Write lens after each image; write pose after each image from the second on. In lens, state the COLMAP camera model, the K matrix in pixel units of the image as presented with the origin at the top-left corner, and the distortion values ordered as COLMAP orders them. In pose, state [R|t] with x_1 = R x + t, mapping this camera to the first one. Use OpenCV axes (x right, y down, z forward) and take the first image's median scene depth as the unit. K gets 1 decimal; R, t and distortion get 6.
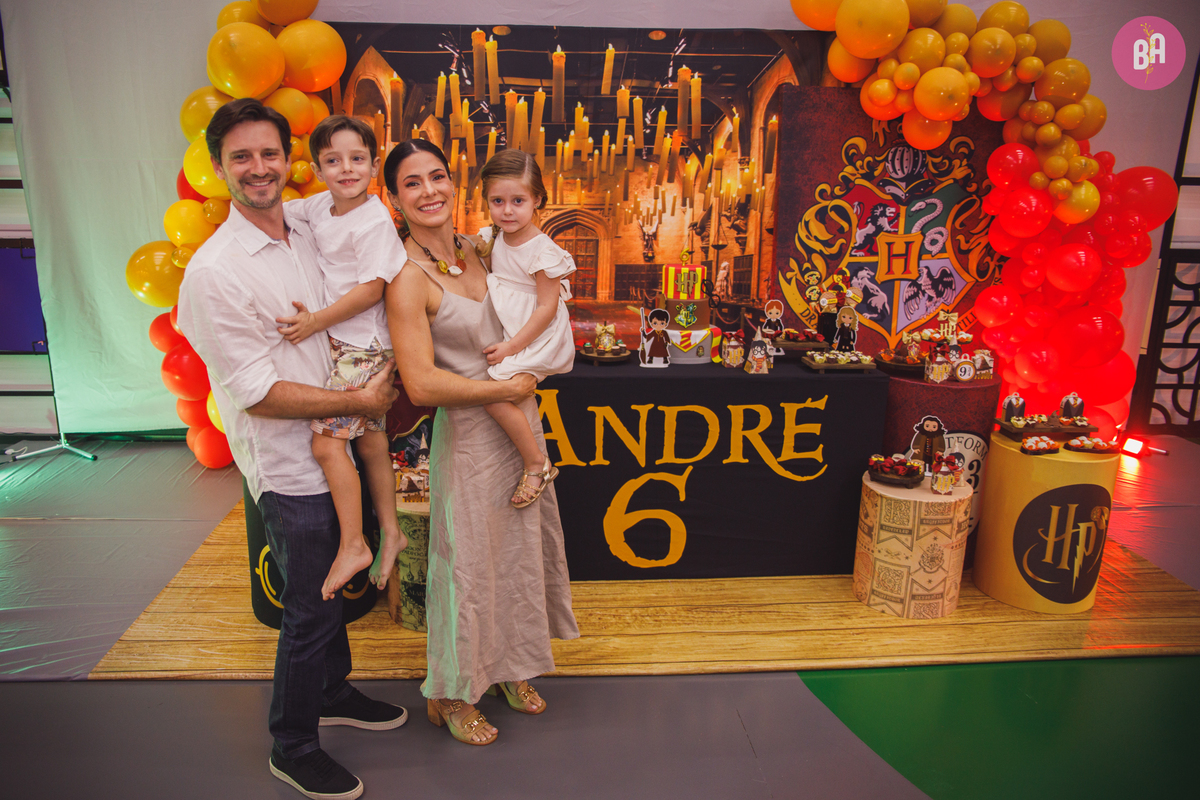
lens RADIAL K [[848.5, 0, 570.4], [0, 848.5, 378.7], [0, 0, 1]] dist [-0.120997, 0.095264]
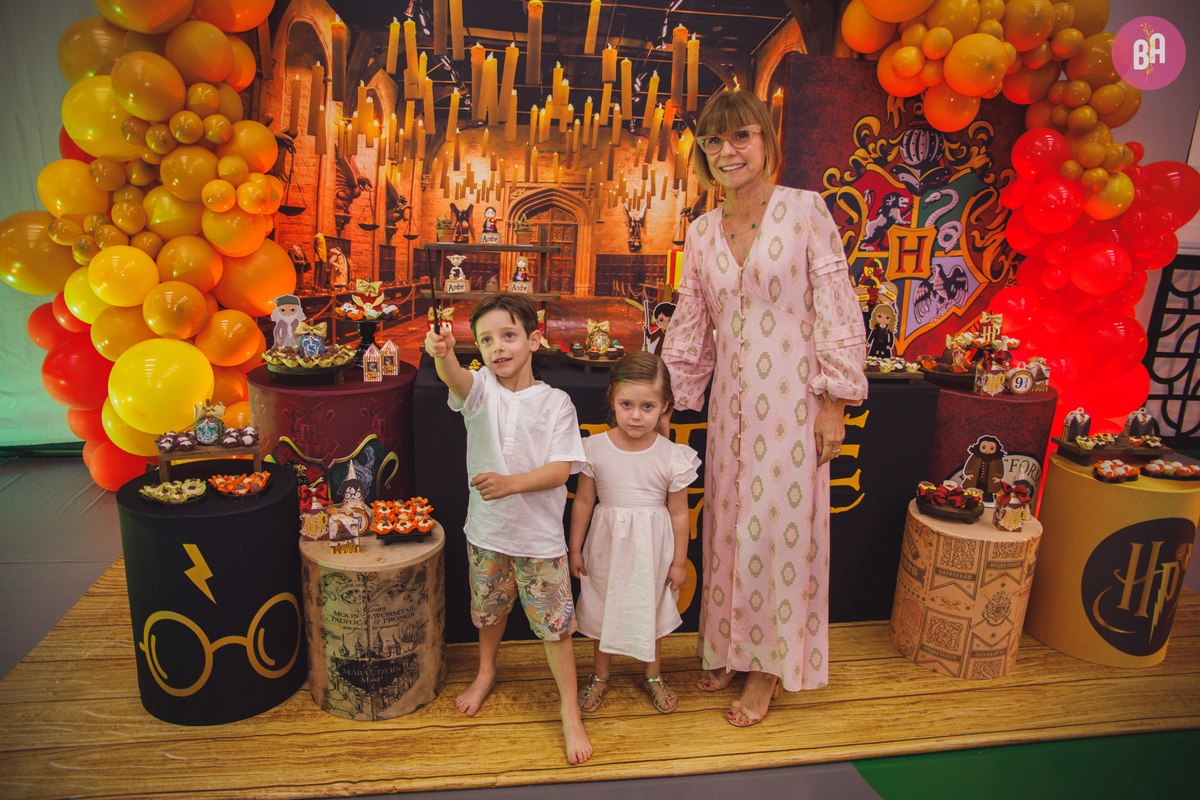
lens RADIAL K [[808.5, 0, 600.0], [0, 808.5, 400.0], [0, 0, 1]] dist [-0.117576, 0.088481]
pose [[0.994737, 0.004125, 0.102375, -0.028504], [-0.006543, 0.999707, 0.023296, -0.005192], [-0.102249, -0.023844, 0.994473, 0.184982]]
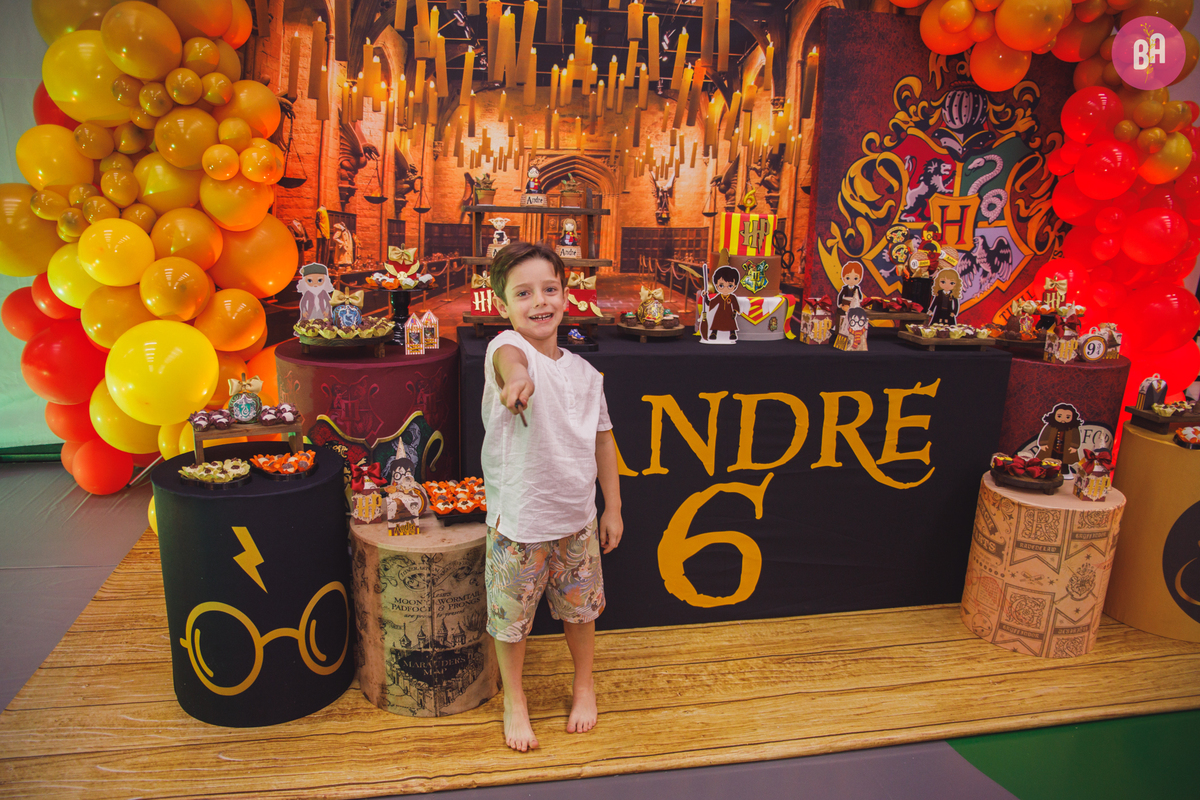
lens RADIAL K [[873.8, 0, 593.8], [0, 873.8, 431.8], [0, 0, 1]] dist [-0.119964, 0.092180]
pose [[0.990923, -0.018653, 0.133131, -0.091078], [0.012544, 0.998836, 0.046583, 0.021212], [-0.133845, -0.044490, 0.990003, 0.188384]]
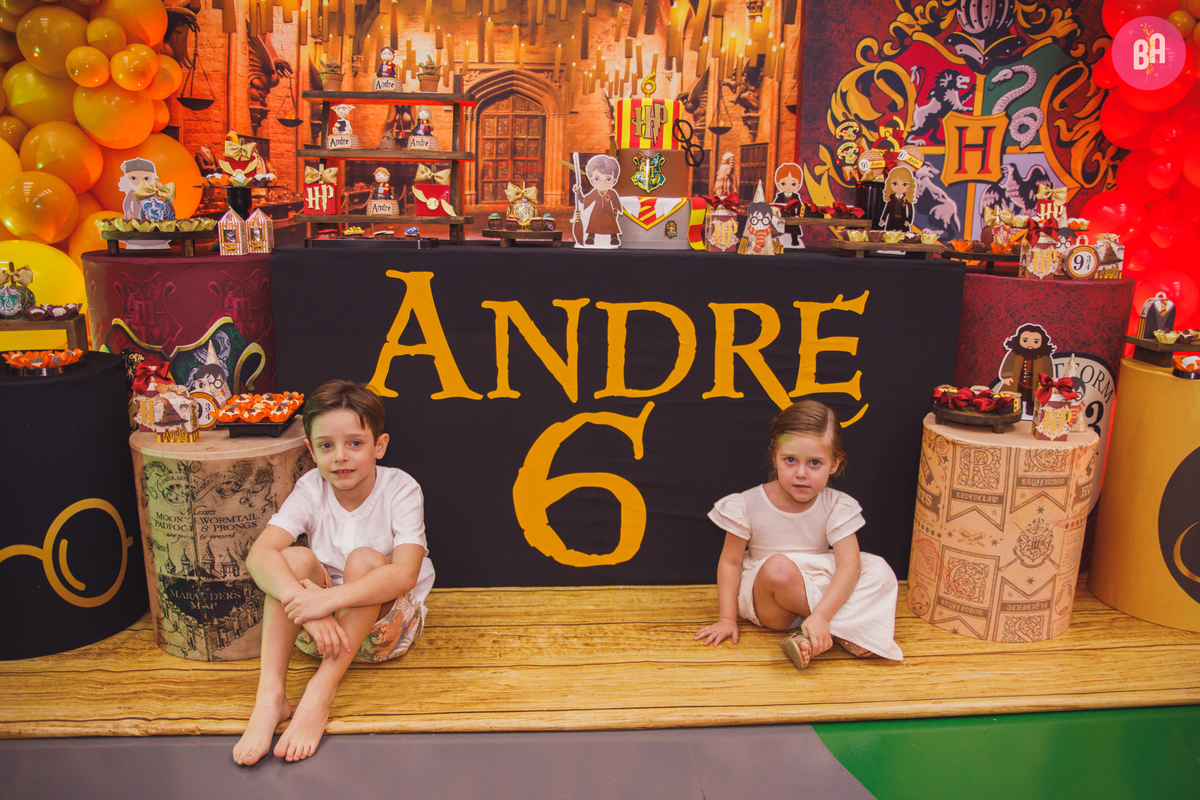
lens RADIAL K [[960.0, 0, 626.7], [0, 960.0, 447.7], [0, 0, 1]] dist [-0.123589, 0.096739]
pose [[0.999281, 0.002536, 0.037842, 0.074084], [-0.003725, 0.999500, 0.031383, 0.087476], [-0.037743, -0.031501, 0.998791, 0.219771]]
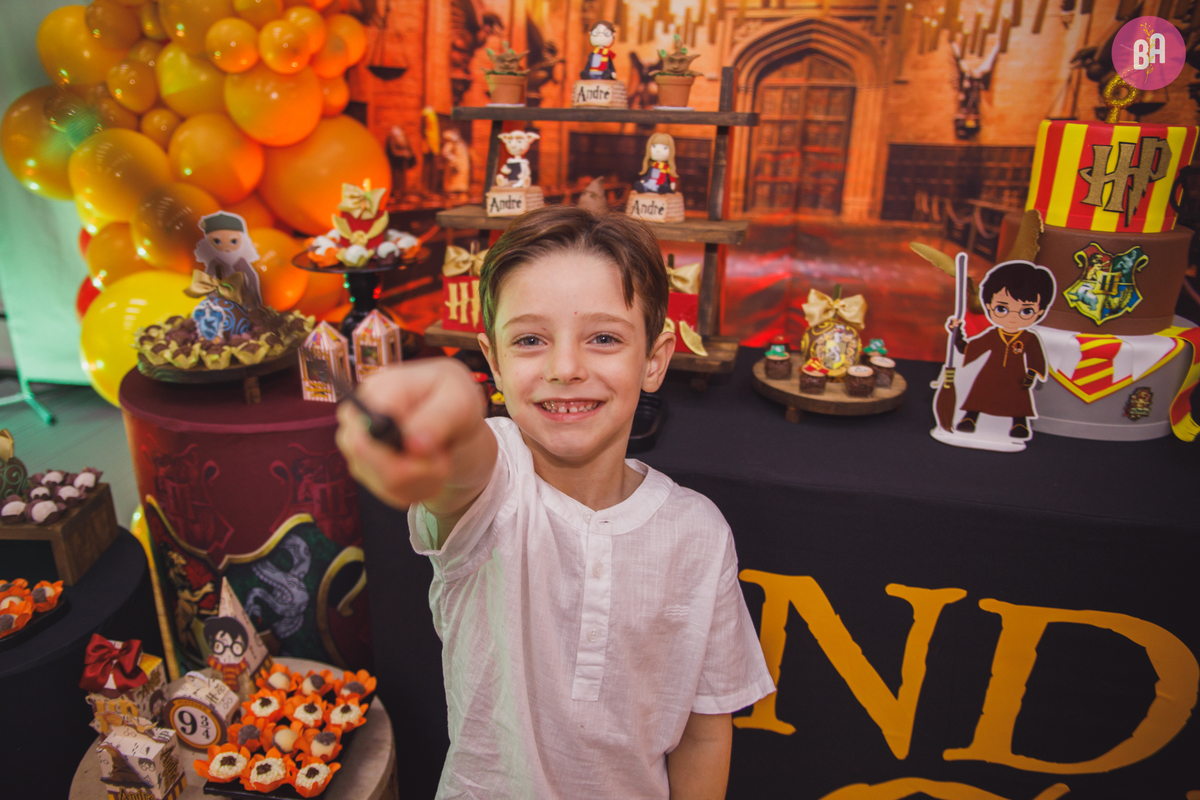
lens RADIAL K [[861.5, 0, 555.2], [0, 861.5, 398.9], [0, 0, 1]] dist [-0.127916, 0.090107]
pose [[0.949496, 0.102904, -0.296425, 0.031211], [-0.064043, 0.988363, 0.137972, -0.049537], [0.307173, -0.112020, 0.945038, 0.513971]]
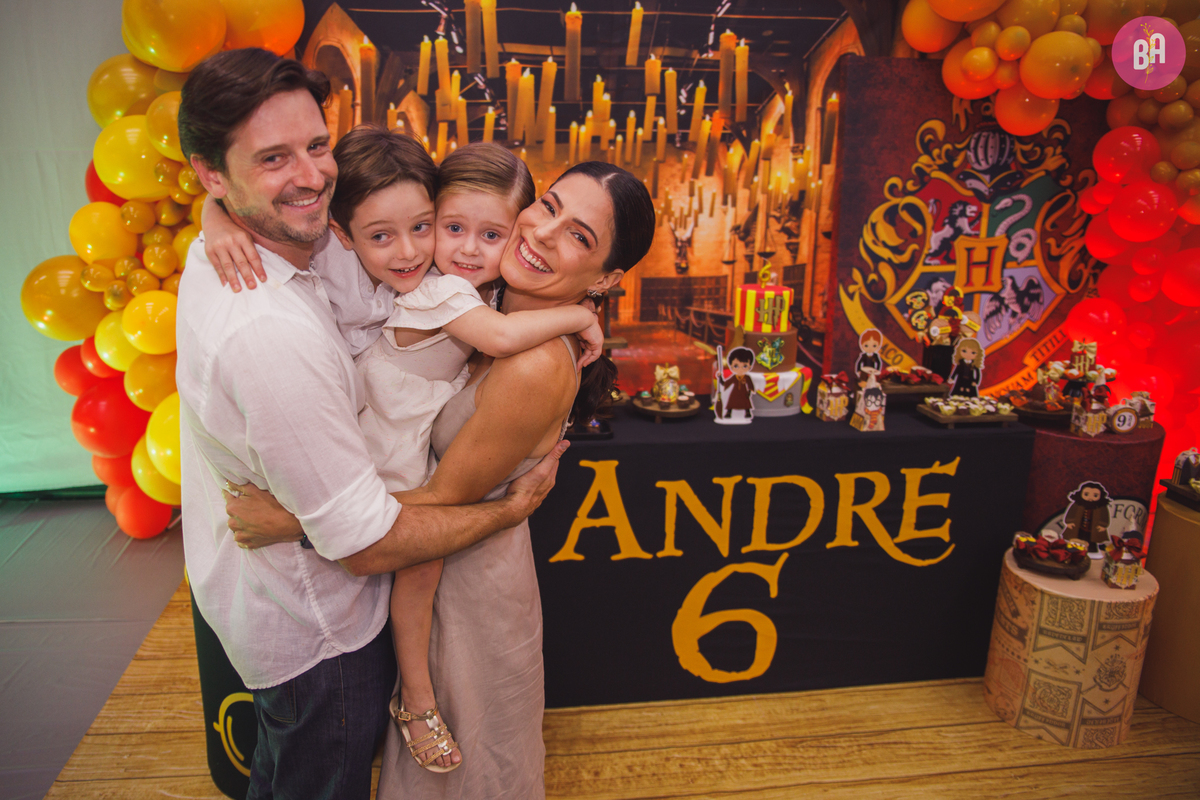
lens RADIAL K [[878.6, 0, 544.5], [0, 878.6, 388.5], [0, 0, 1]] dist [-0.117917, 0.084494]
pose [[0.998849, -0.016675, 0.044983, -0.082761], [0.015835, 0.999695, 0.018967, -0.048528], [-0.045286, -0.018233, 0.998808, 0.173815]]
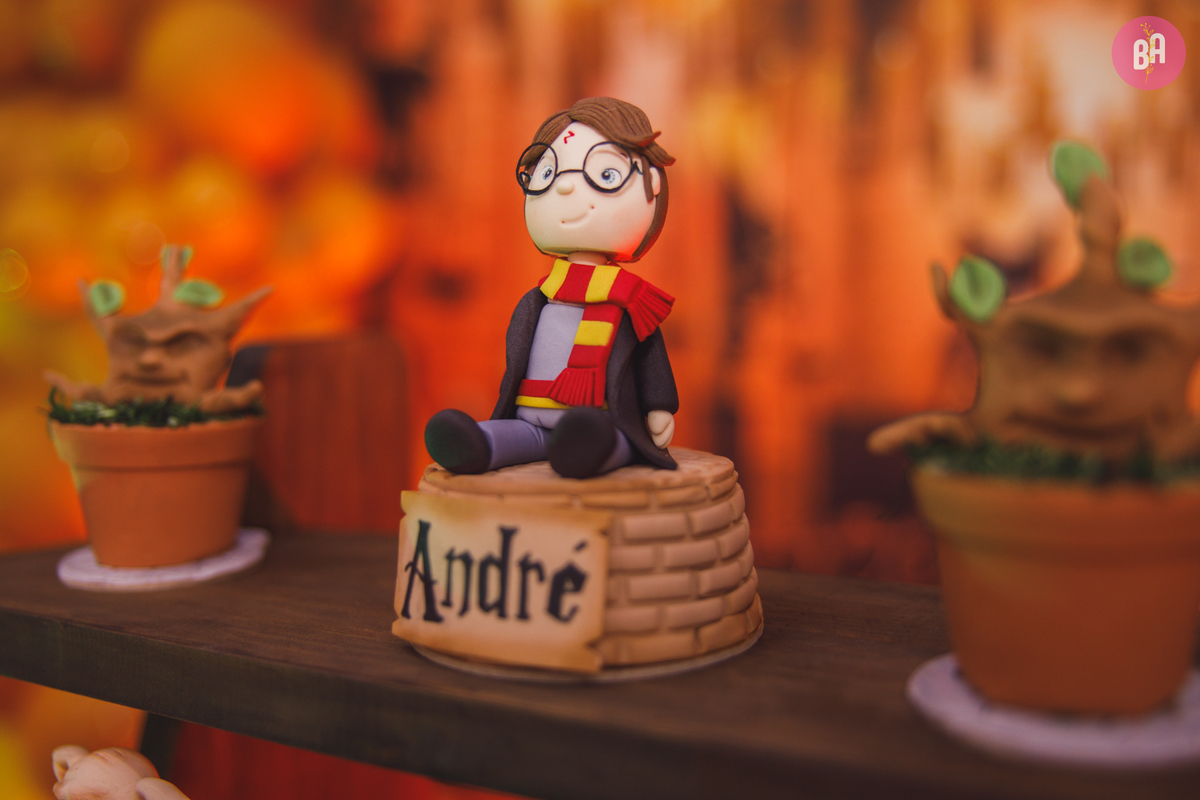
lens RADIAL K [[1189.0, 0, 600.0], [0, 1189.0, 400.0], [0, 0, 1]] dist [-0.060290, -0.000759]
pose [[0.840383, 0.018072, -0.541692, -0.013963], [-0.074988, 0.993709, -0.083184, -0.114317], [0.536780, 0.110527, 0.836451, 0.744283]]
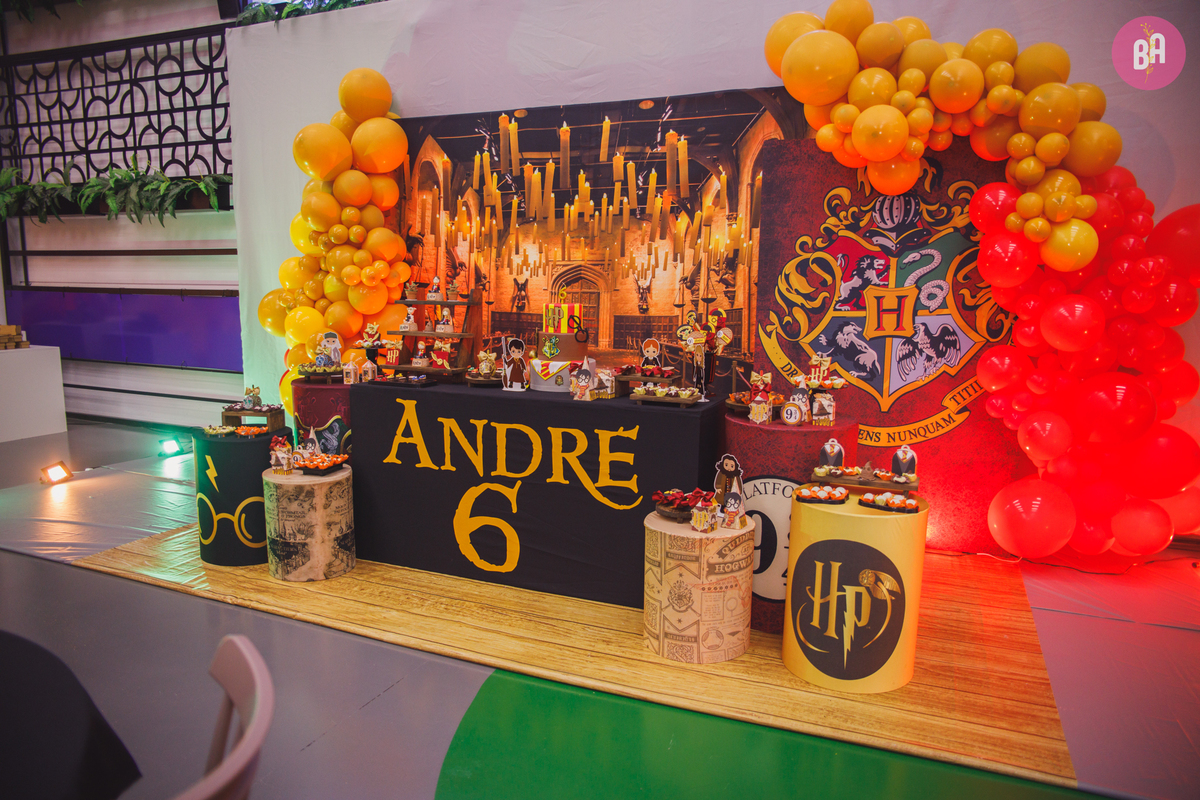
lens RADIAL K [[808.5, 0, 600.0], [0, 808.5, 400.0], [0, 0, 1]] dist [-0.117576, 0.088481]
pose [[0.898696, 0.064101, -0.433861, 0.518517], [-0.100285, 0.993087, -0.061005, 0.040233], [0.426952, 0.098335, 0.898912, 0.073565]]
